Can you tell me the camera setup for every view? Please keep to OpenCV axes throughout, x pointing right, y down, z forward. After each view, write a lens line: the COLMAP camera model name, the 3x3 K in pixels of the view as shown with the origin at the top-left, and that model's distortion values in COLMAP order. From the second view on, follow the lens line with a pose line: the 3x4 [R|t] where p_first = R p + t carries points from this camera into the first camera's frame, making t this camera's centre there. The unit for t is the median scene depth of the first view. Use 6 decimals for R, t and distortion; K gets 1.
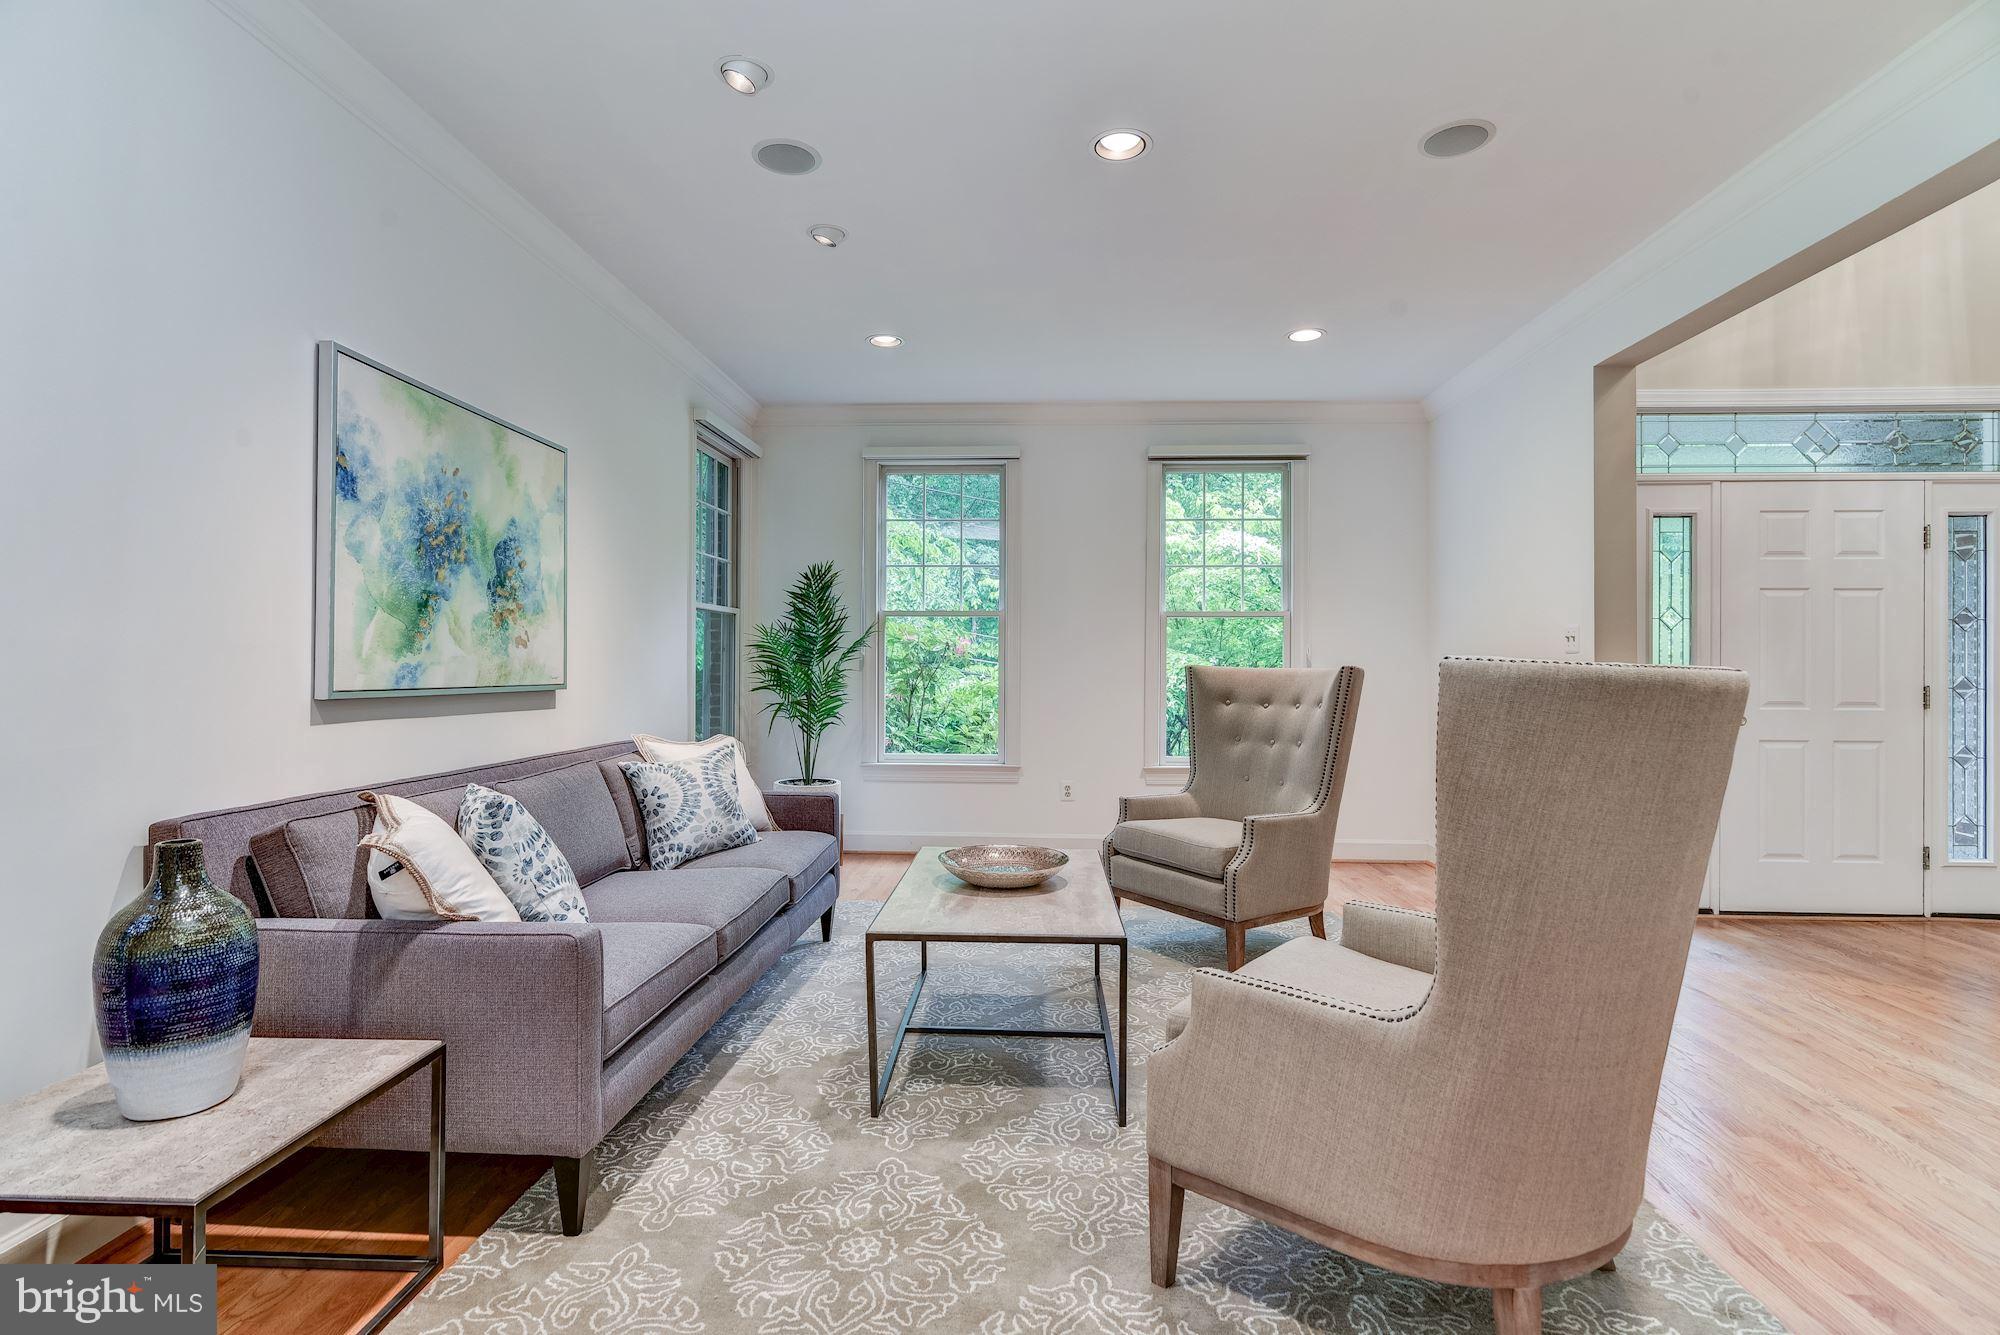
lens RADIAL K [[965.5, 0, 1014.3], [0, 965.5, 662.0], [0, 0, 1]] dist [-0.002614, 0.000810]
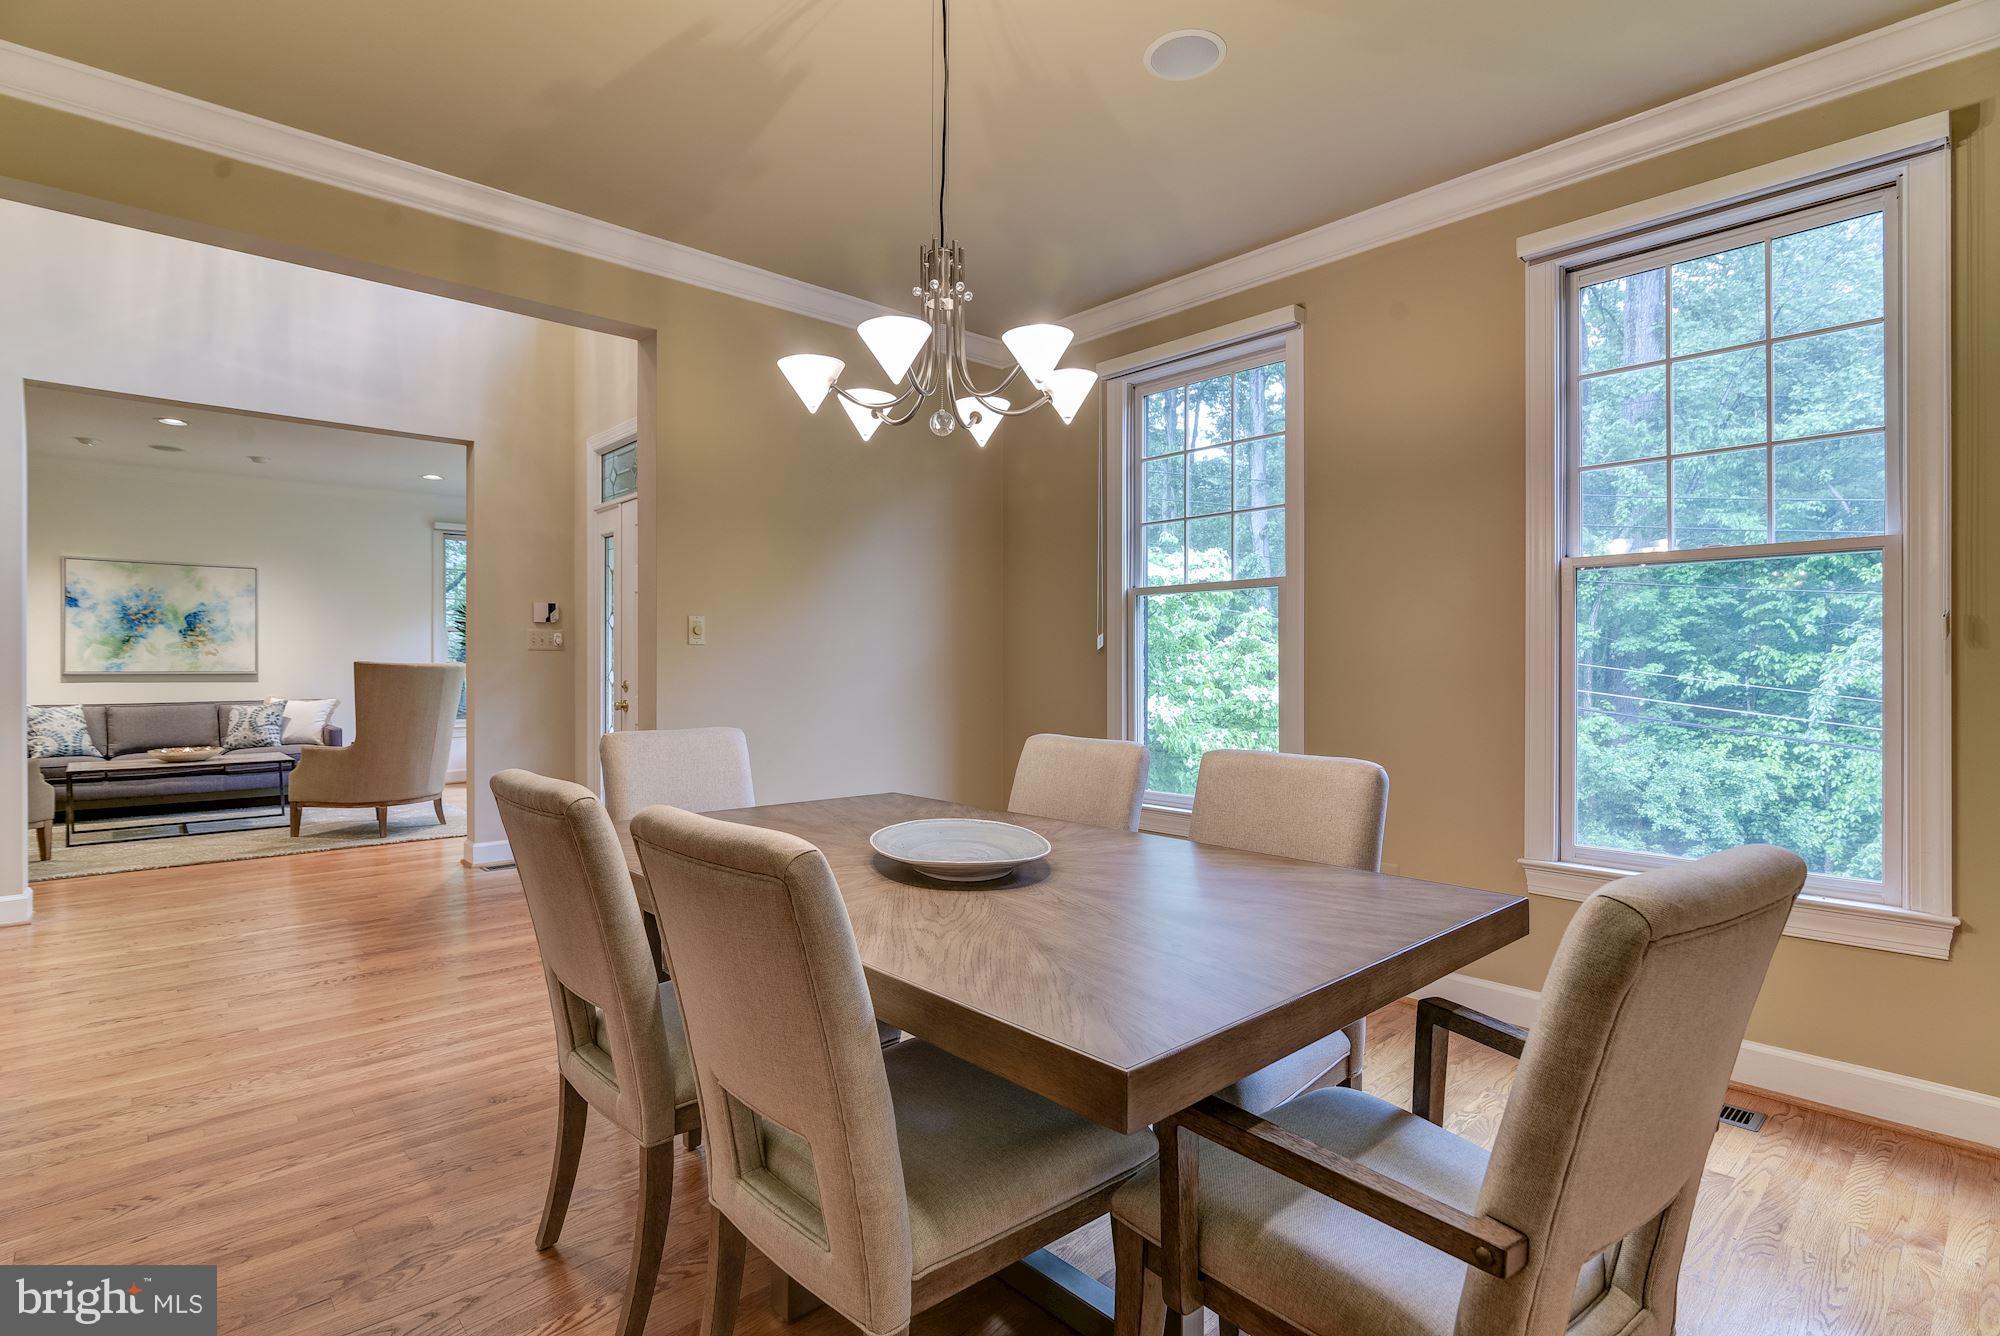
lens RADIAL K [[965.5, 0, 1001.6], [0, 965.5, 665.5], [0, 0, 1]] dist [-0.002614, 0.000810]
pose [[0.710391, -0.007302, -0.703769, 2.697509], [0.009906, 0.999951, -0.000376, 0.031135], [0.703737, -0.006704, 0.710429, 0.712531]]
